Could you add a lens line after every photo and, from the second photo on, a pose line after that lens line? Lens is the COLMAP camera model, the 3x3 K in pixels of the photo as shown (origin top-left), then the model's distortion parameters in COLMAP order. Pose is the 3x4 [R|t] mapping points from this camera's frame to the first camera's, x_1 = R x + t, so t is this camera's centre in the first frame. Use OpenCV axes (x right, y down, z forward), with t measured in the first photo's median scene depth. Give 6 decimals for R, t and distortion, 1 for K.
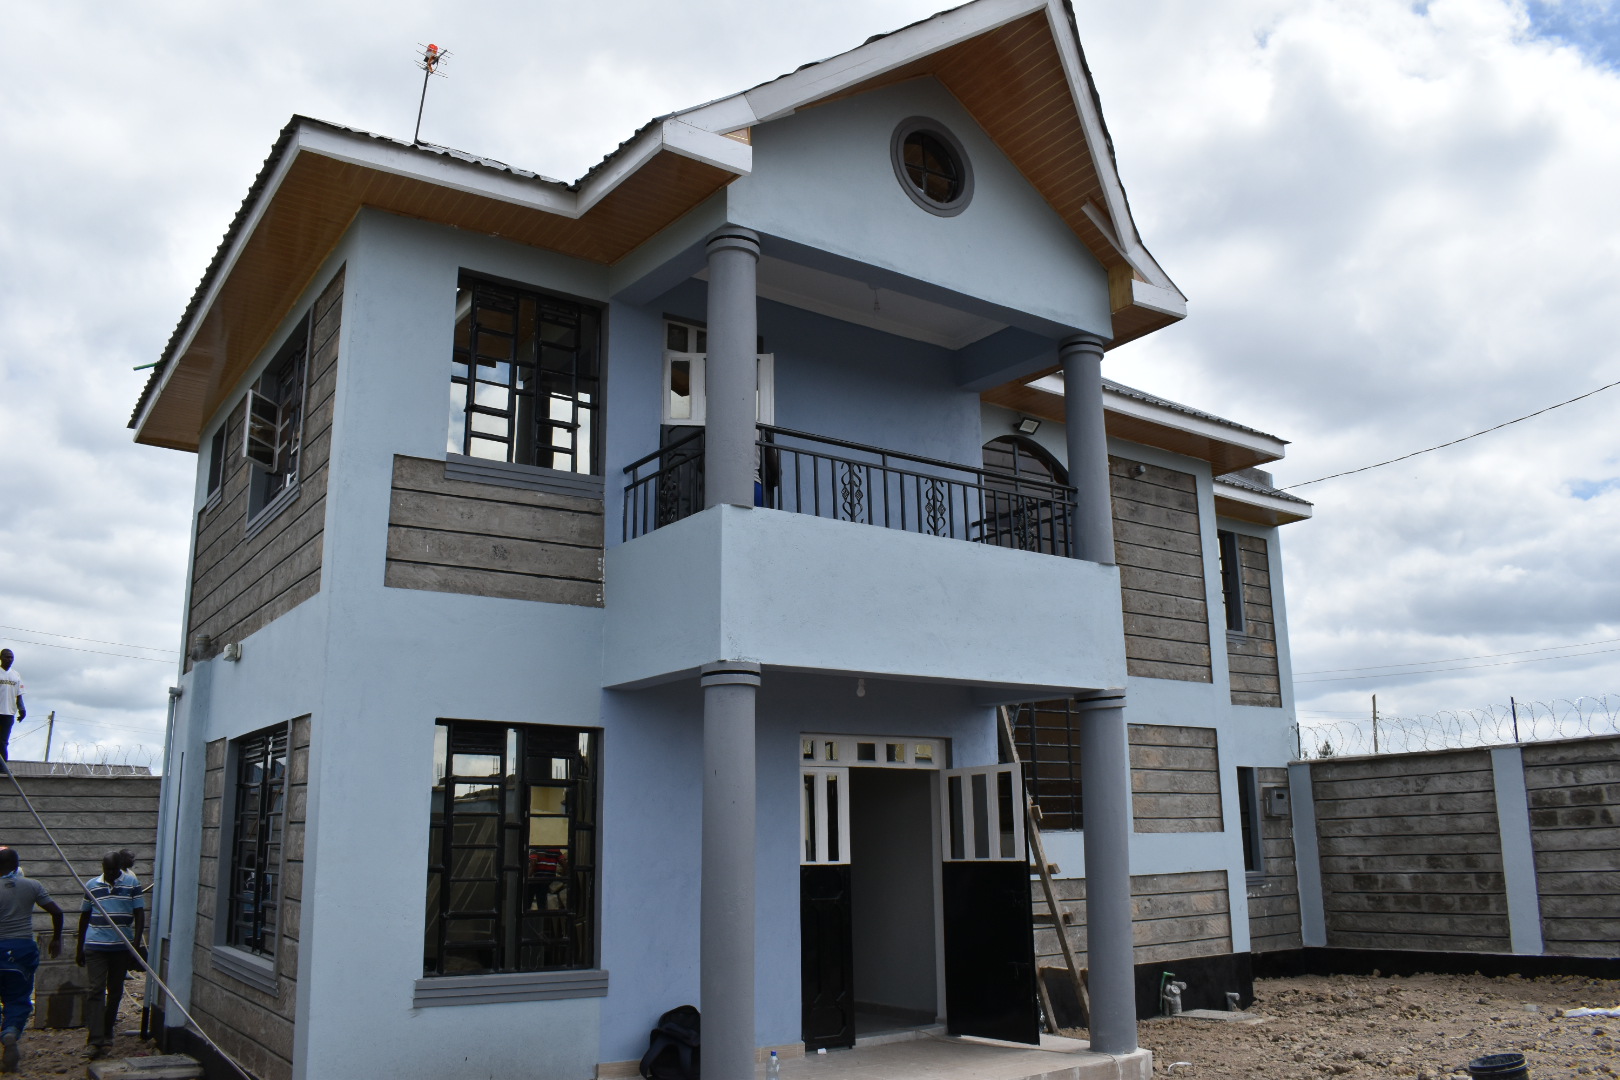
lens RADIAL K [[1261.4, 0, 810.0], [0, 1261.4, 540.0], [0, 0, 1]] dist [-0.003180, -0.000862]
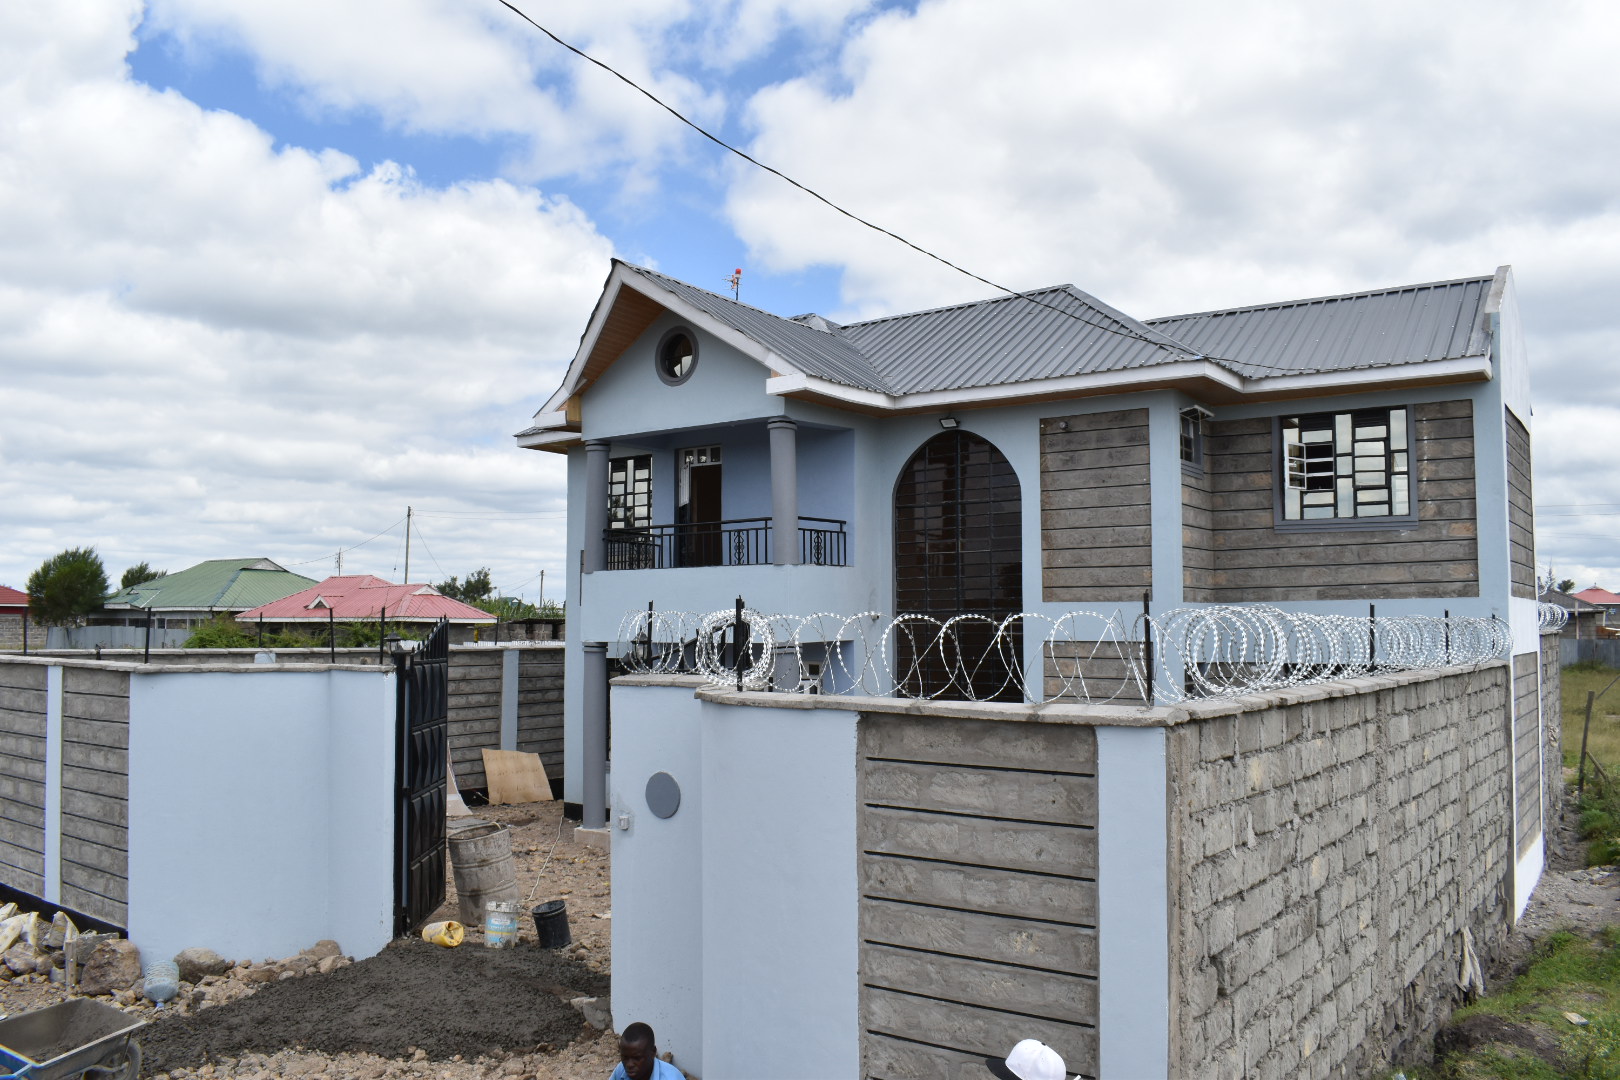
lens RADIAL K [[1261.4, 0, 810.0], [0, 1261.4, 540.0], [0, 0, 1]] dist [-0.003180, -0.000862]
pose [[0.318836, -0.043201, -0.946825, 1.289094], [0.218525, 0.975398, 0.029082, -0.037376], [0.922275, -0.216177, 0.320433, 0.380435]]
